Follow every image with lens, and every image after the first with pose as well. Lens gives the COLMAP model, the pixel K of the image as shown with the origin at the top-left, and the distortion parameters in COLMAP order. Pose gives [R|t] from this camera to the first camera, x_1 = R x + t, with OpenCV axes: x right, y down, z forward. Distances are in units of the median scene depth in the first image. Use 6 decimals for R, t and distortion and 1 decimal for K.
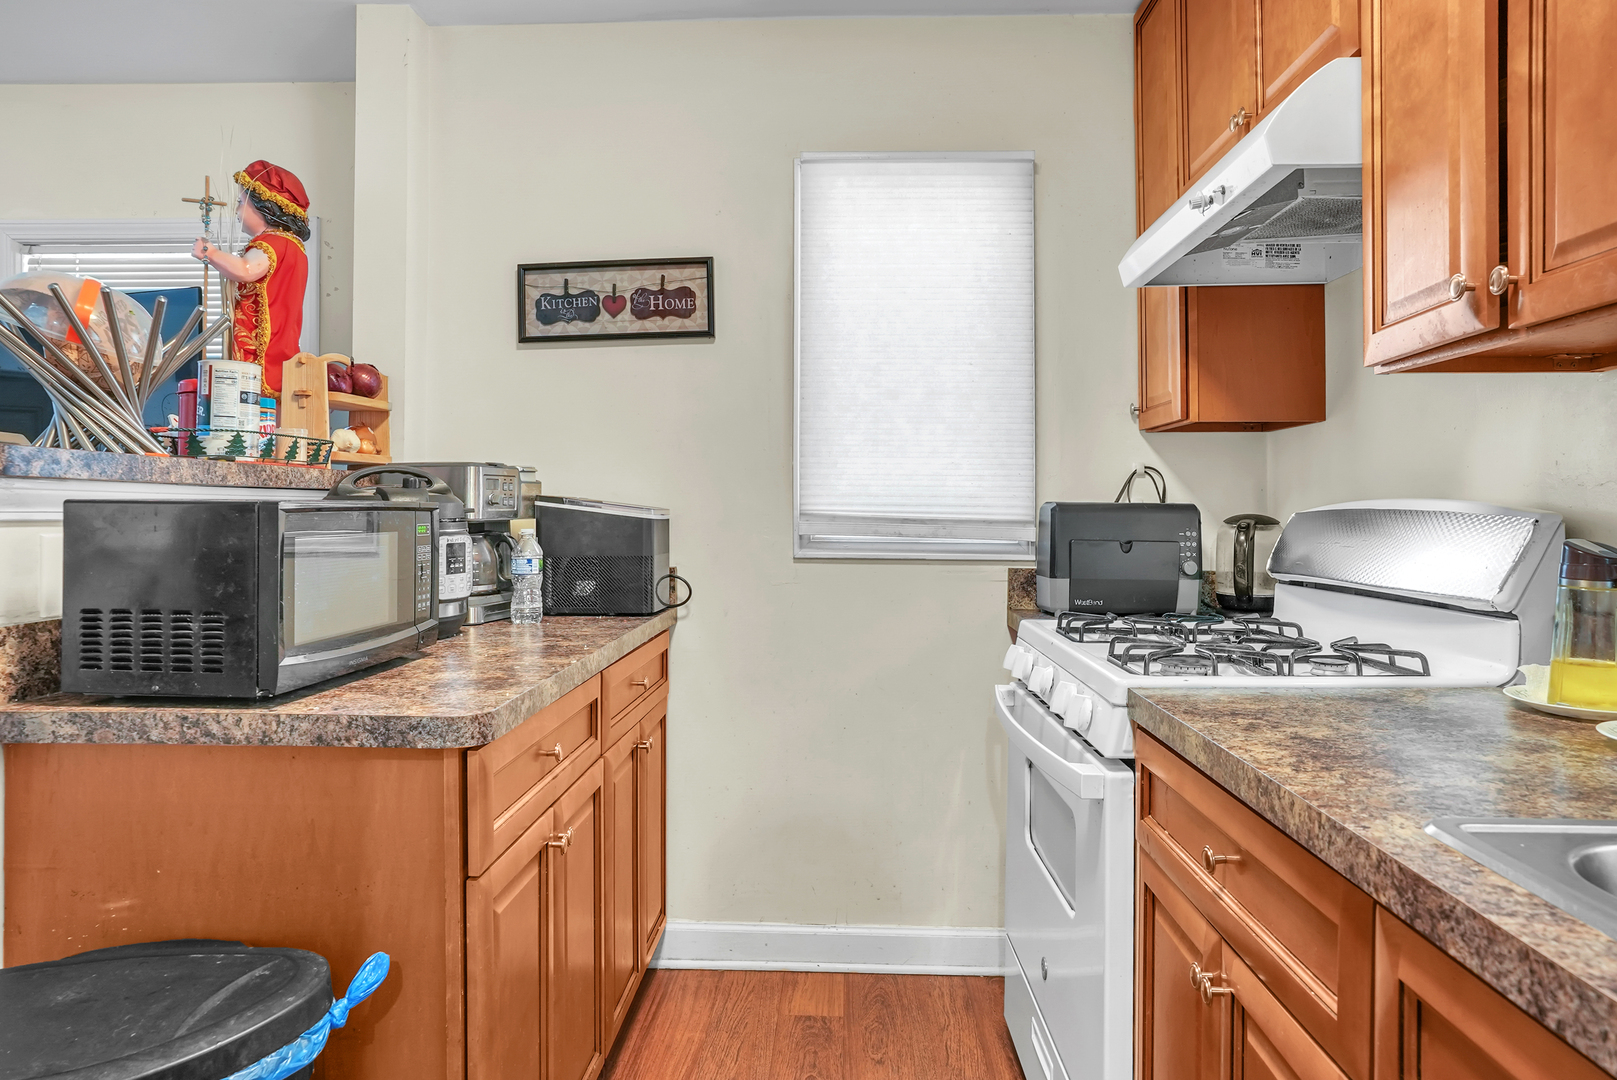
lens RADIAL K [[973.5, 0, 808.9], [0, 973.5, 517.2], [0, 0, 1]] dist [-0.090970, 0.059388]
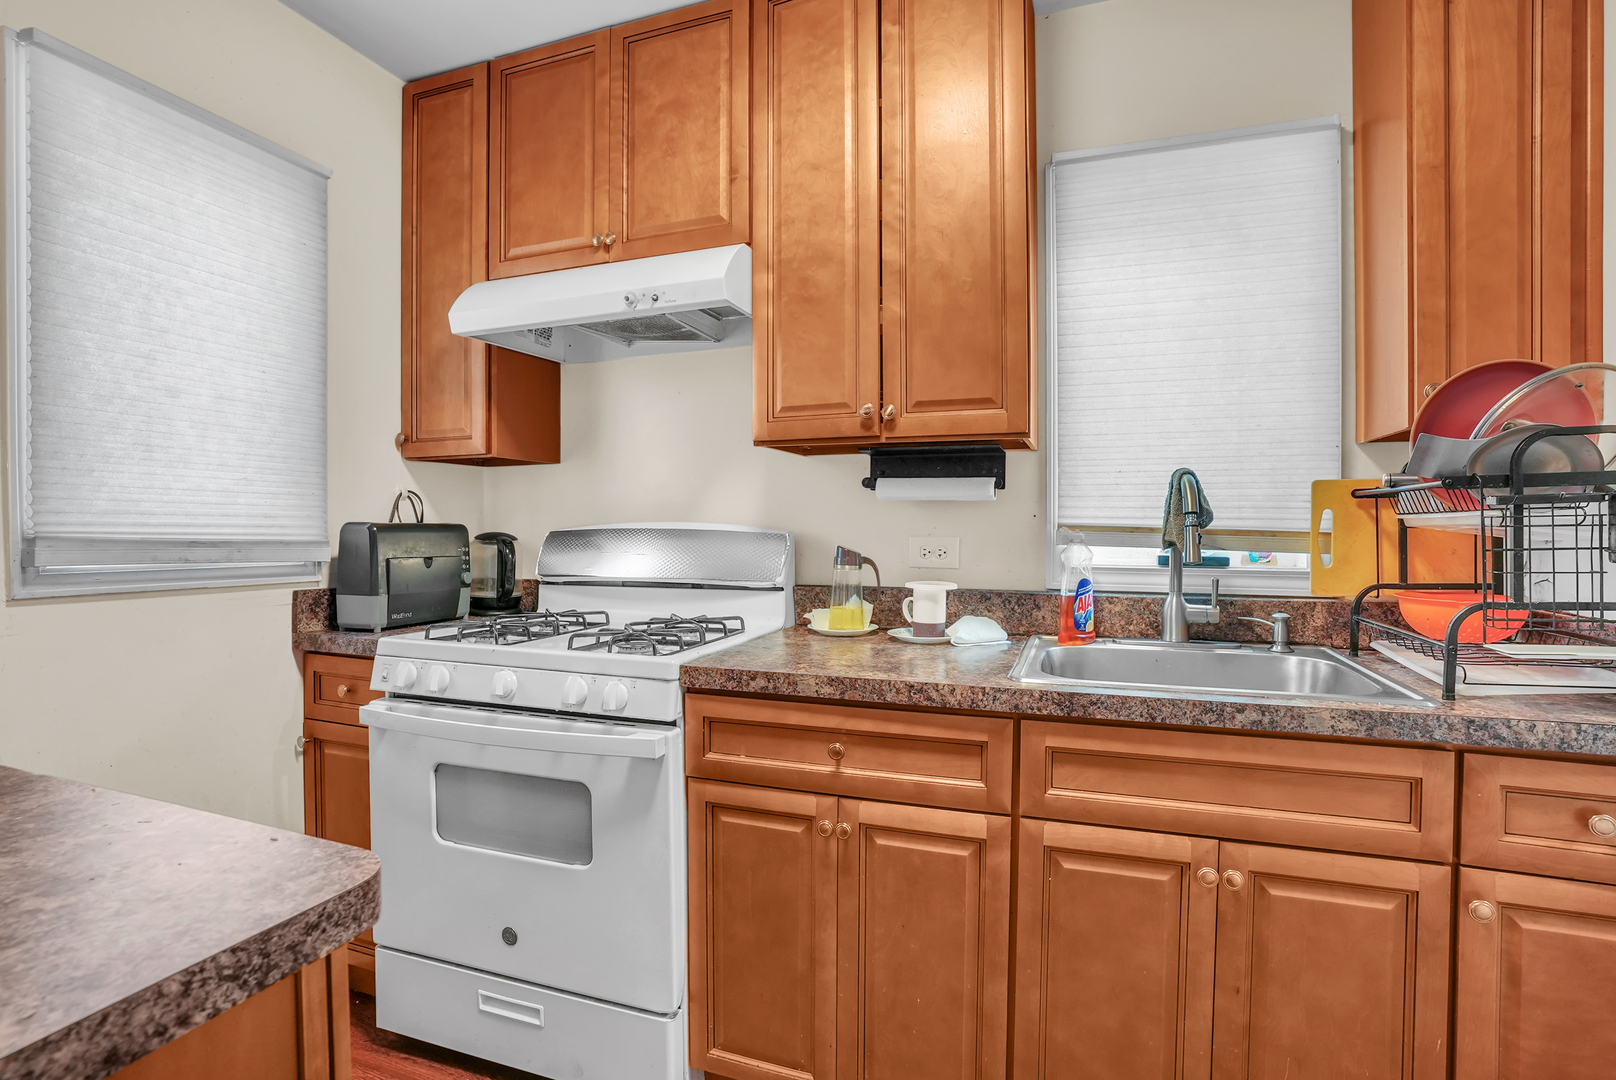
lens RADIAL K [[780.0, 0, 808.0], [0, 780.0, 540.0], [0, 0, 1]] dist [-0.036138, 0.000790]
pose [[0.304169, -0.017789, 0.952452, -0.370386], [0.006468, 0.999841, 0.016609, -0.007291], [-0.952596, 0.001108, 0.304236, 0.289034]]
